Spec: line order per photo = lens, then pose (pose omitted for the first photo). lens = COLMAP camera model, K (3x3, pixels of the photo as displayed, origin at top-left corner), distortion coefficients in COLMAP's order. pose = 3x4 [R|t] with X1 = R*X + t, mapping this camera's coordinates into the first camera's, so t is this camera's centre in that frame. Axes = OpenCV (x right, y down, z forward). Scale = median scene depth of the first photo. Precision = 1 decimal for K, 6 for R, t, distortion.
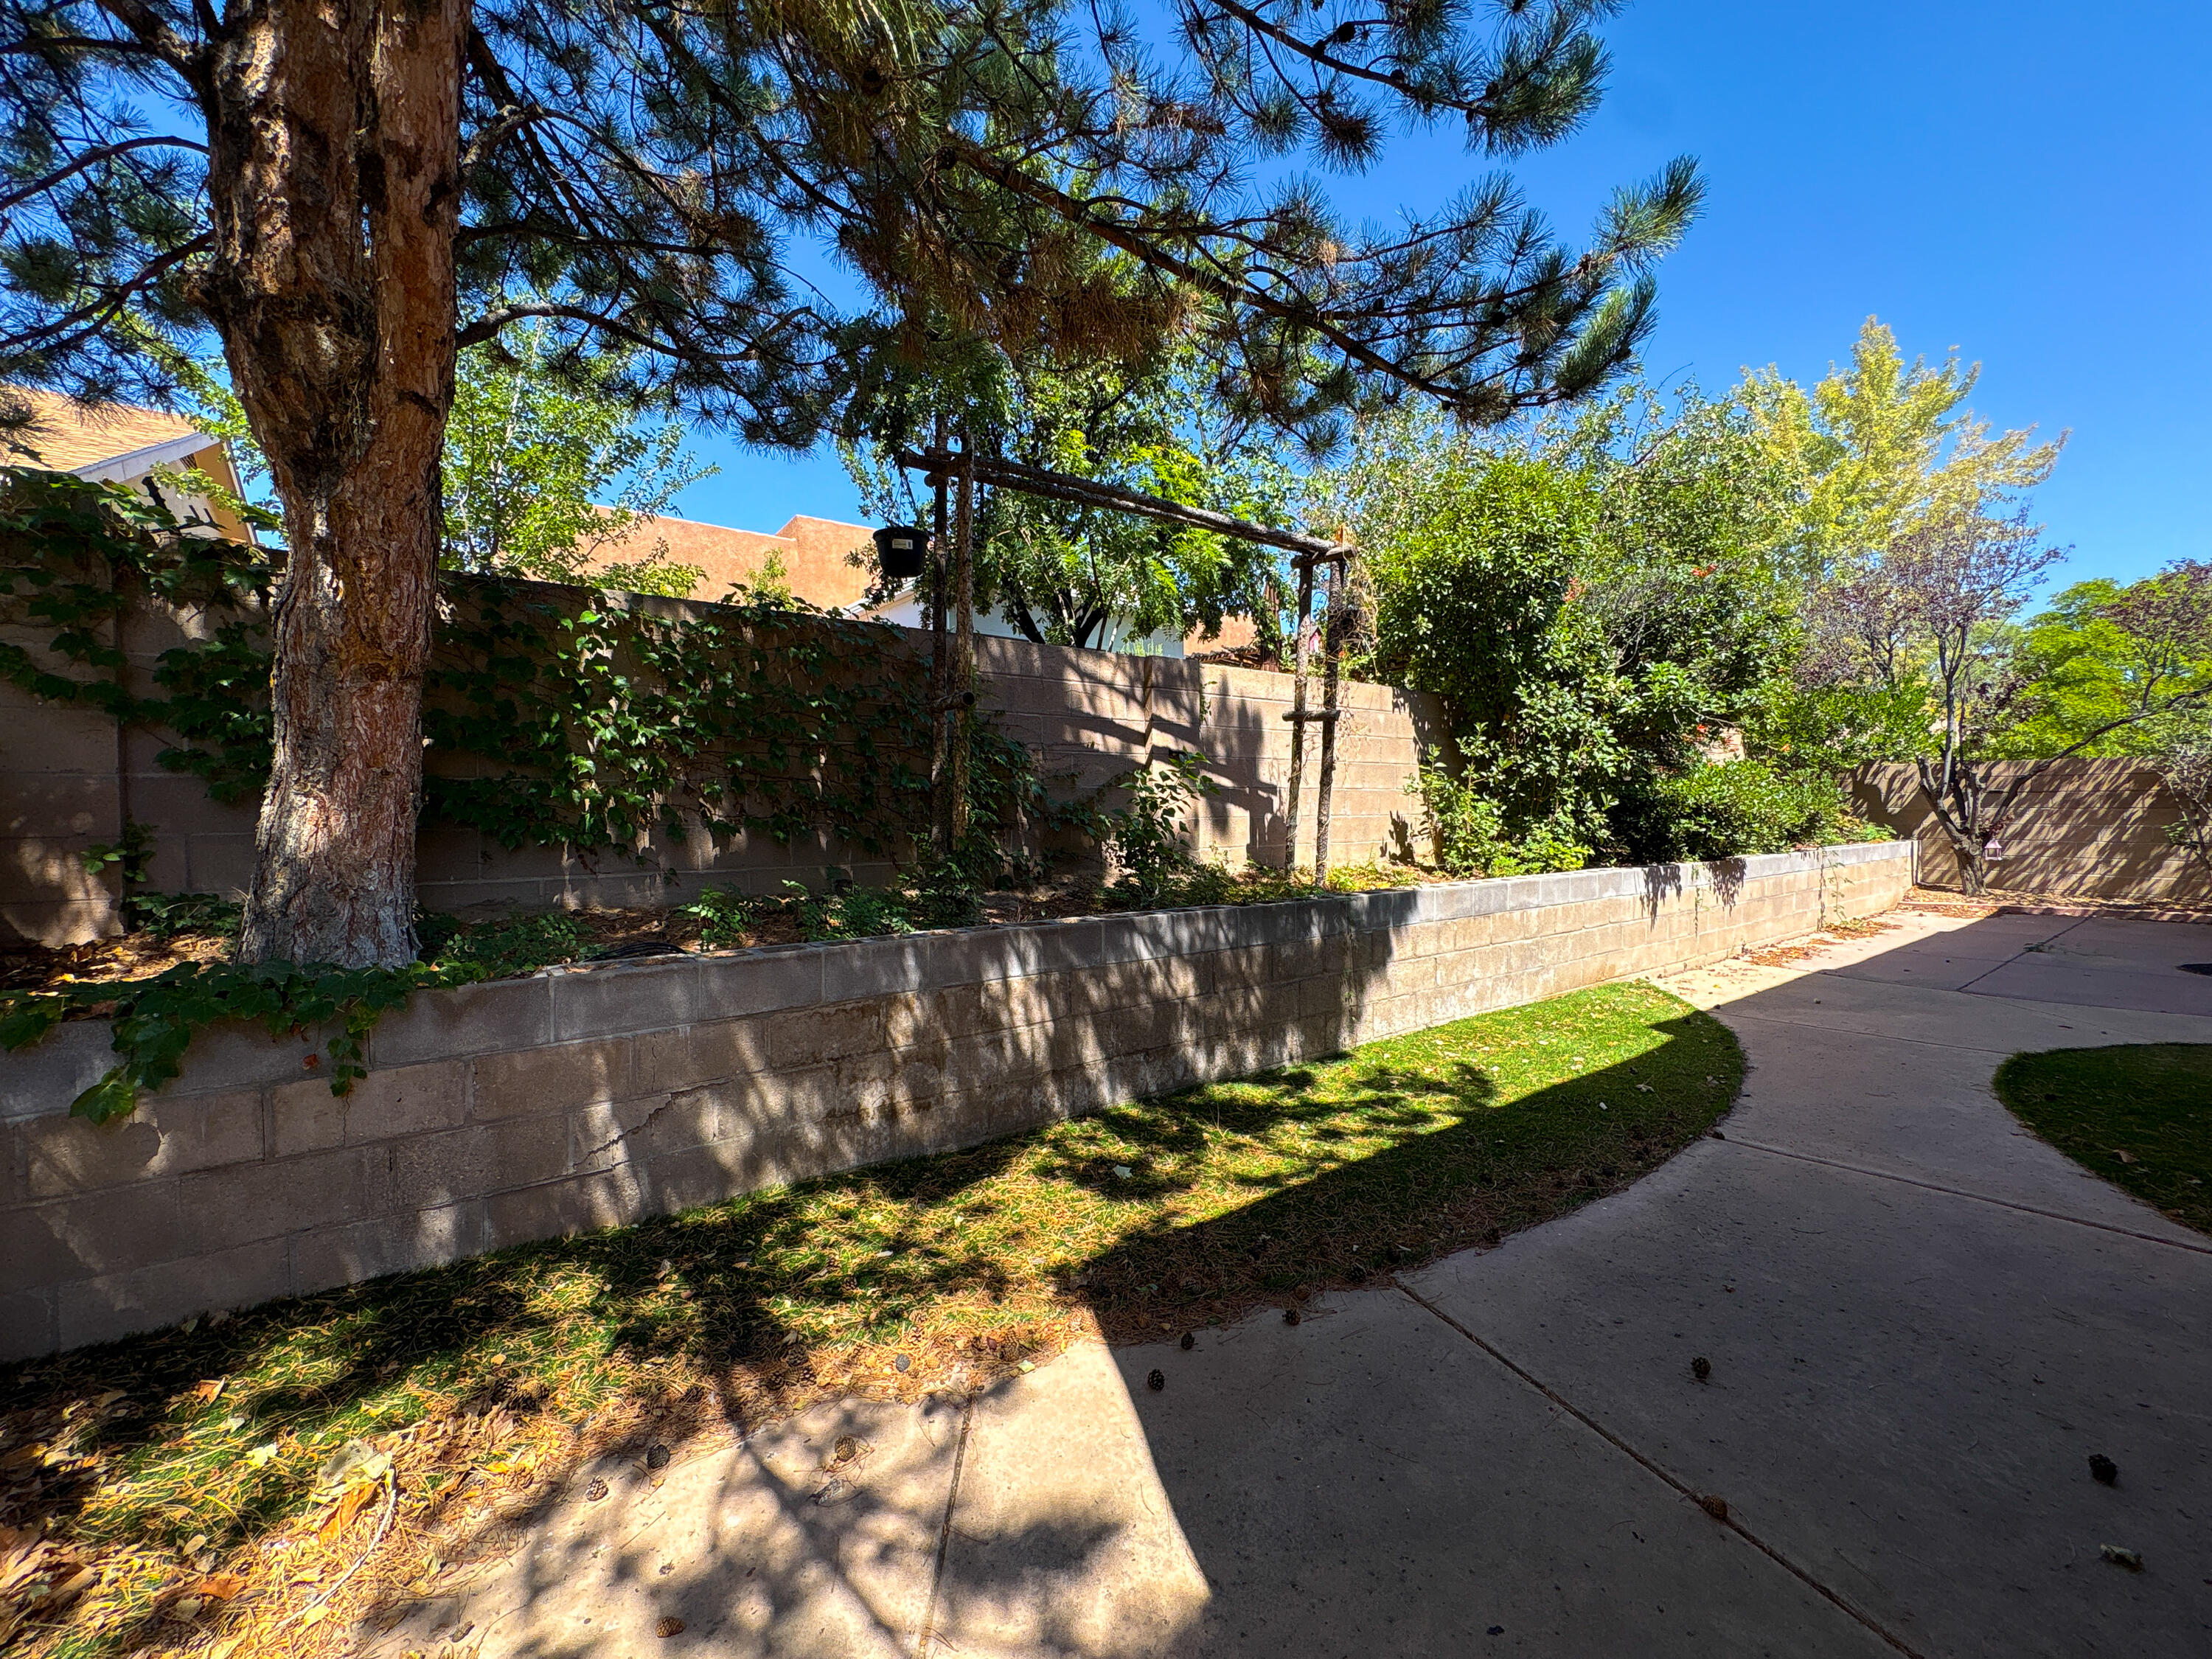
lens RADIAL K [[889.9, 0, 1105.8], [0, 889.9, 821.0], [0, 0, 1]] dist [-0.000055, 0.000559]
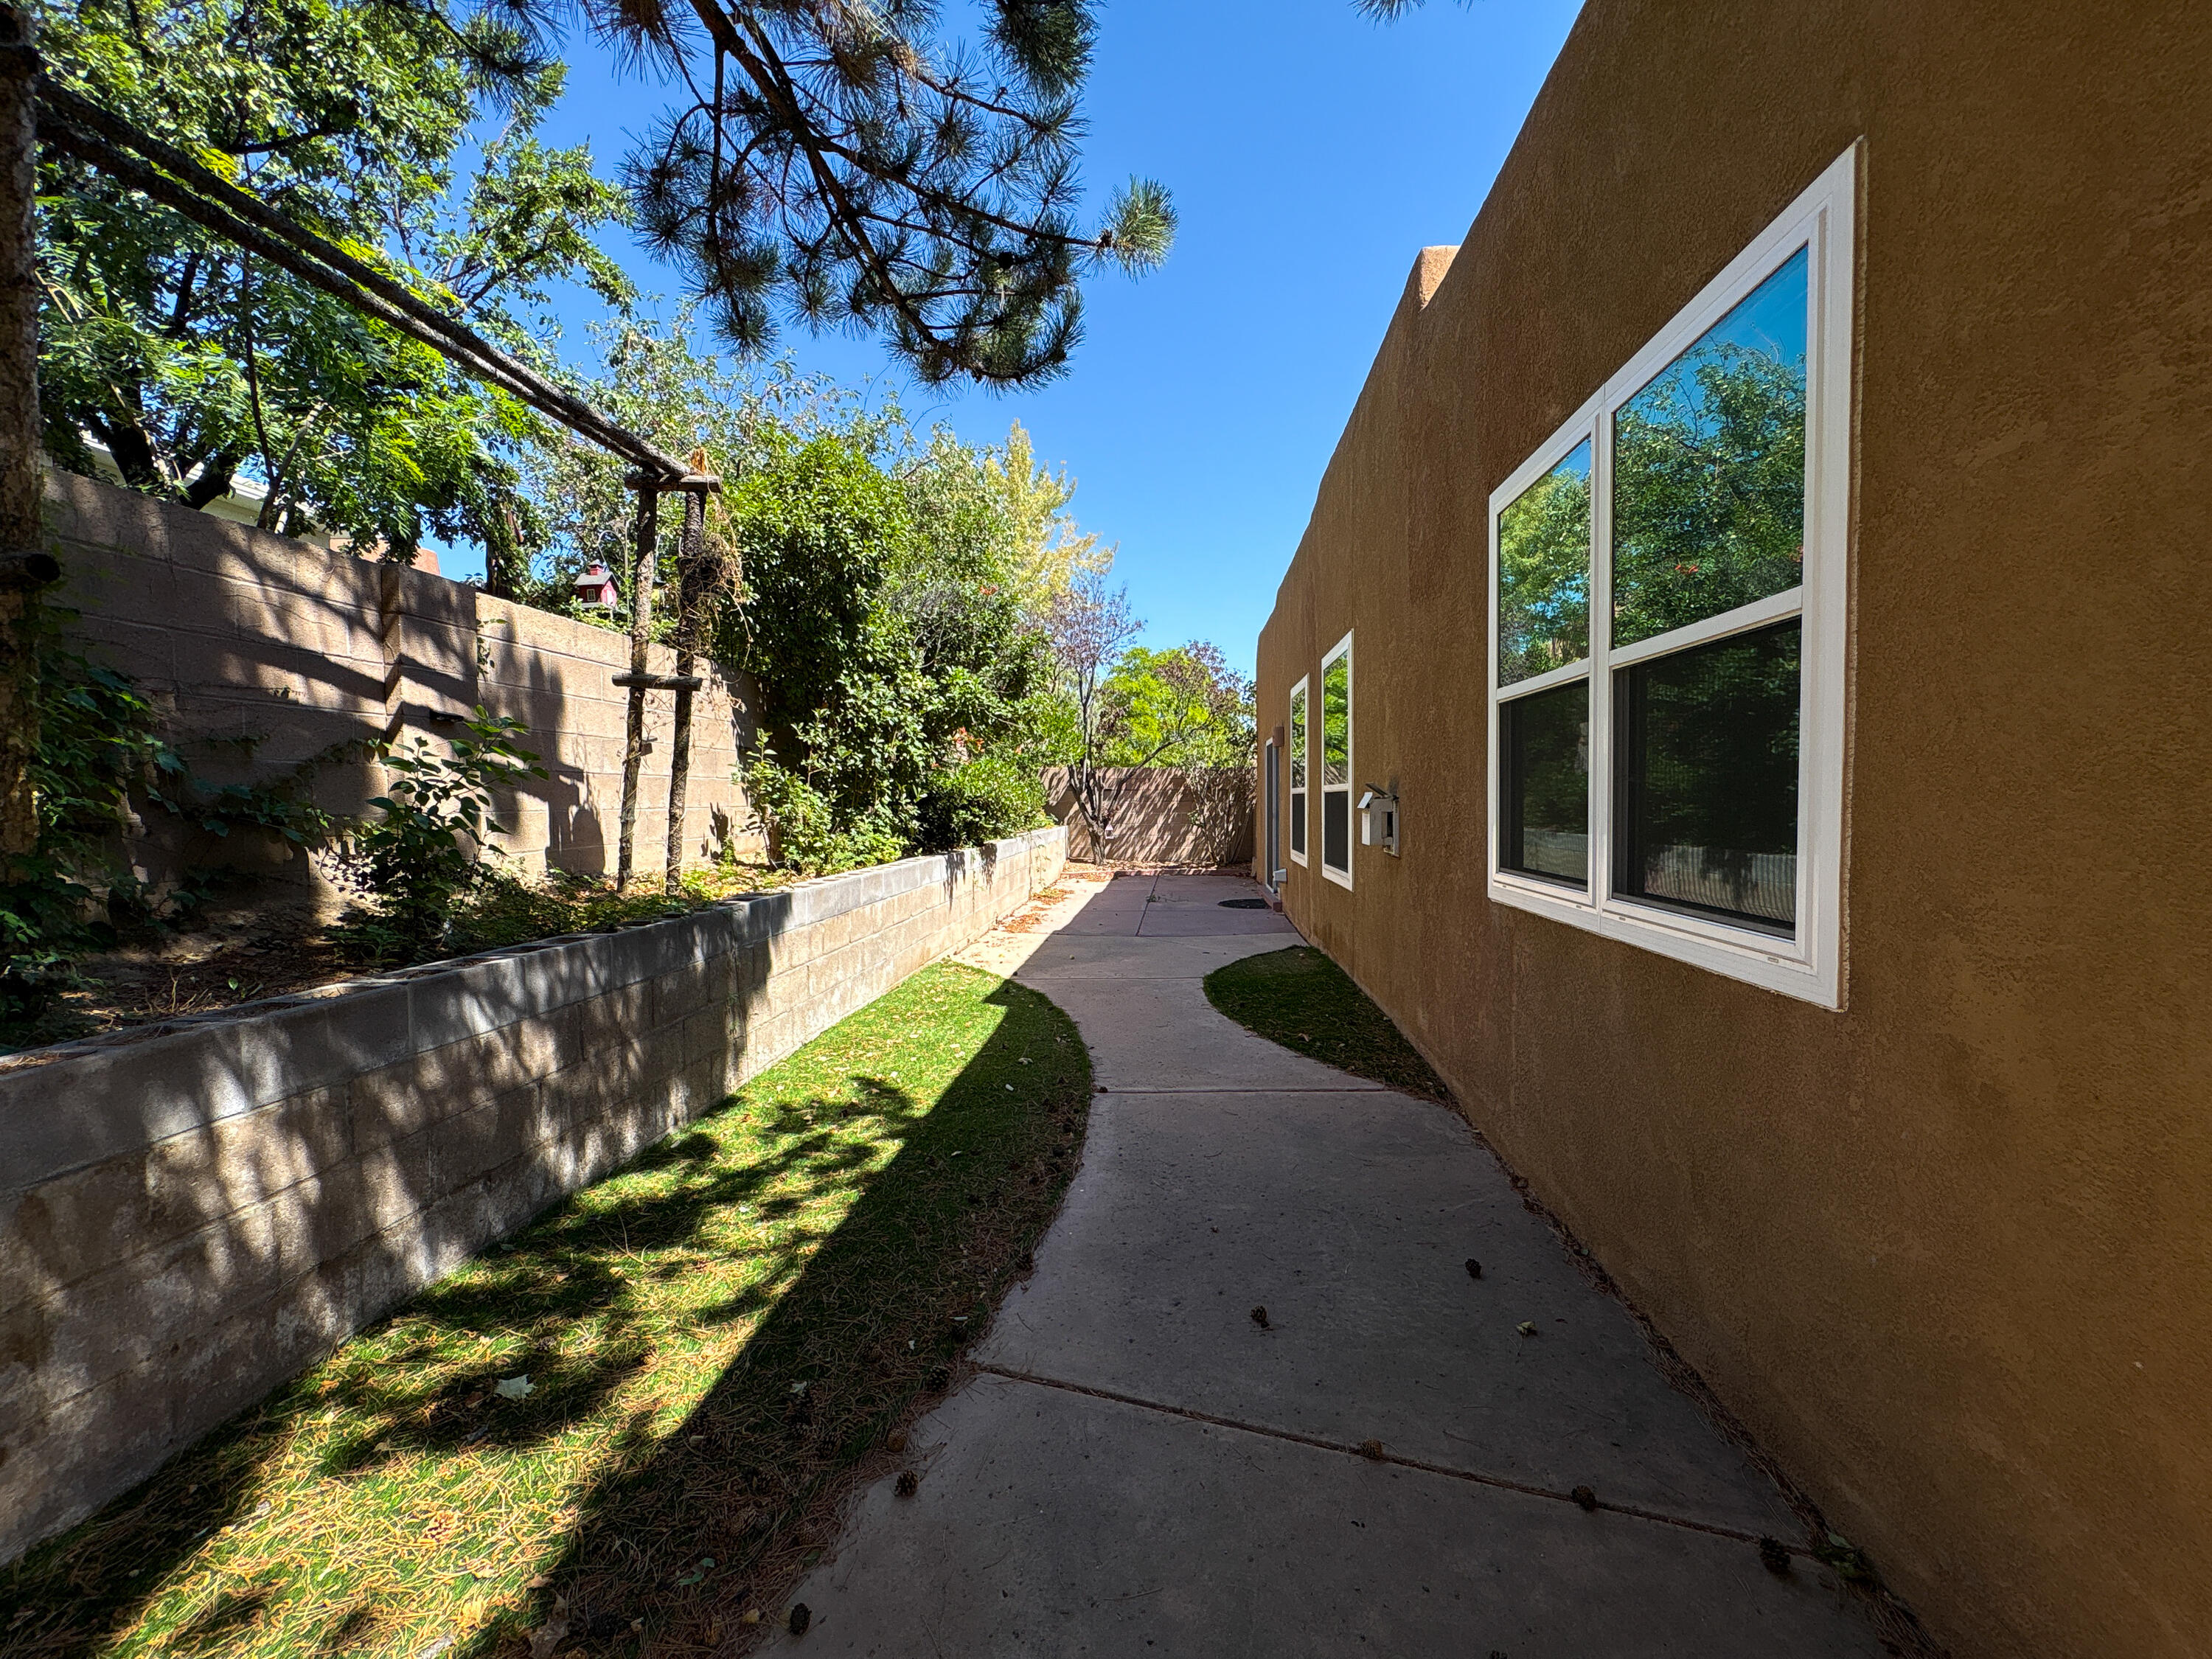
lens RADIAL K [[889.9, 0, 1113.0], [0, 889.9, 824.2], [0, 0, 1]] dist [-0.000055, 0.000559]
pose [[0.656044, -0.018054, 0.754507, -0.106007], [0.010158, 0.999835, 0.015092, 0.000668], [-0.754655, -0.002236, 0.656119, 0.183328]]
